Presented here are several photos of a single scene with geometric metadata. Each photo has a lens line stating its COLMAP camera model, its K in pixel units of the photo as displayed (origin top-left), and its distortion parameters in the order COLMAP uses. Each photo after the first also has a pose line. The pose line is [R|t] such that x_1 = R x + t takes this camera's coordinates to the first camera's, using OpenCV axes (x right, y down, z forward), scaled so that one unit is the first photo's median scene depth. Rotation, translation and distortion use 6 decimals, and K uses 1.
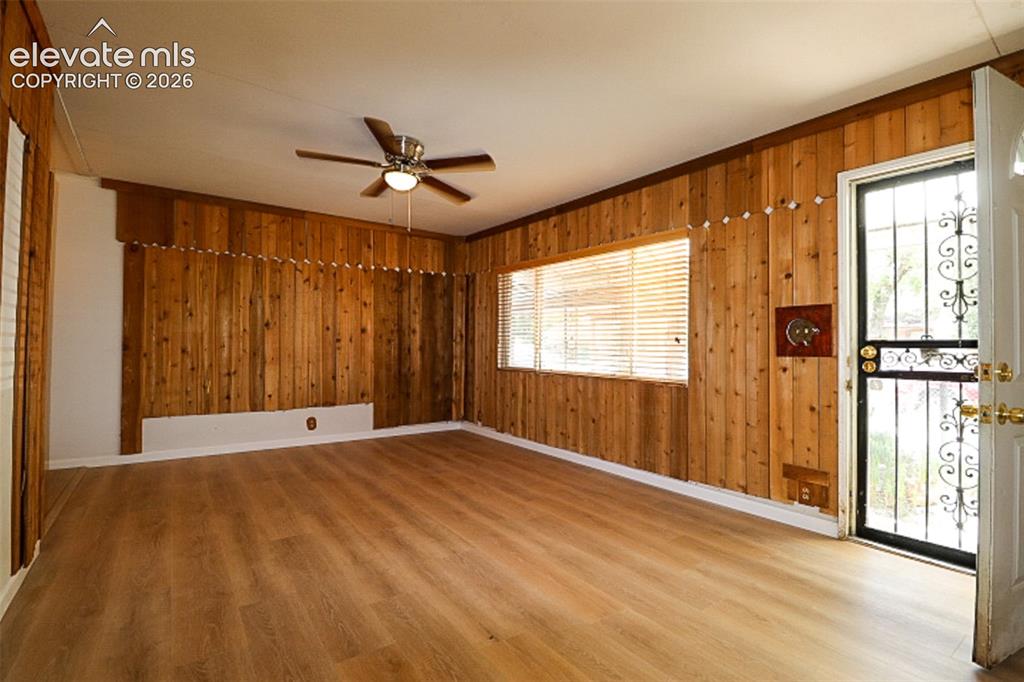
lens RADIAL K [[477.3, 0, 515.5], [0, 477.3, 341.5], [0, 0, 1]] dist [-0.003014, -0.011650]
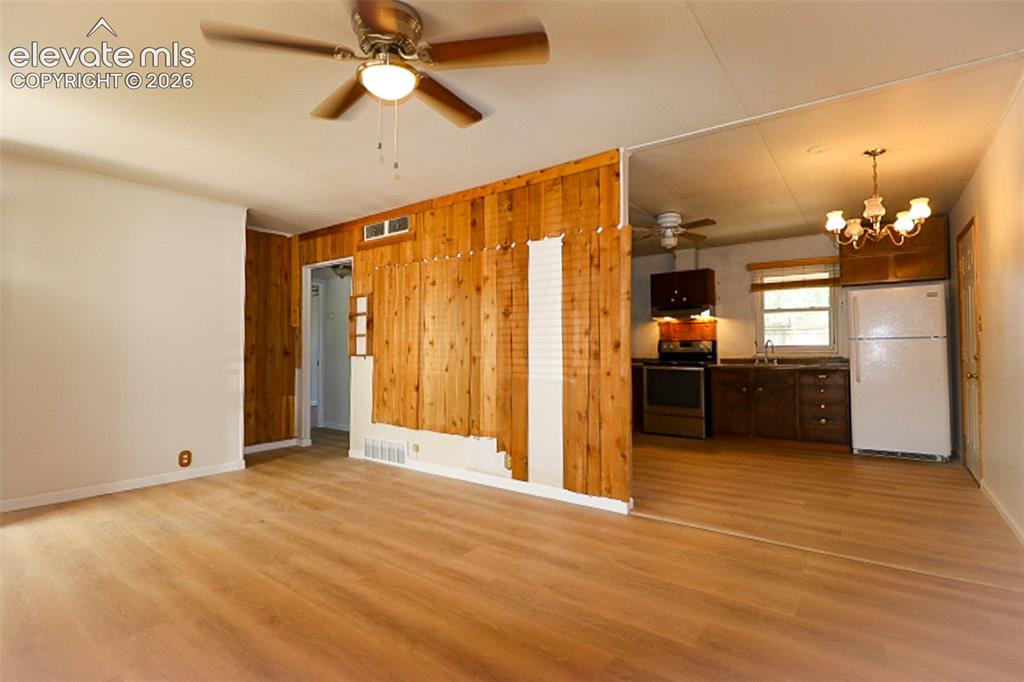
lens RADIAL K [[477.3, 0, 507.8], [0, 477.3, 342.0], [0, 0, 1]] dist [-0.003014, -0.011650]
pose [[-0.958243, -0.016543, -0.285477, -0.204850], [-0.006209, 0.999294, -0.037066, 0.013681], [0.285889, -0.033745, -0.957668, 1.497100]]
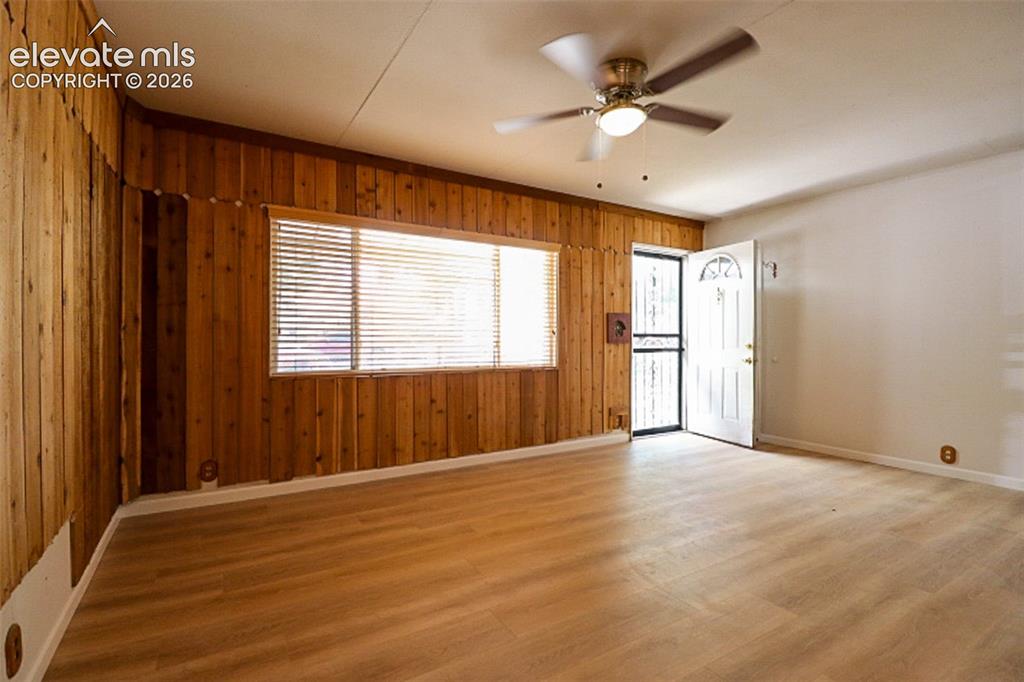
lens RADIAL K [[477.3, 0, 500.7], [0, 477.3, 341.6], [0, 0, 1]] dist [-0.003014, -0.011650]
pose [[0.095804, -0.021228, 0.995174, -0.941595], [-0.010039, 0.999701, 0.022291, -0.005664], [-0.995350, -0.012127, 0.095563, 1.034789]]
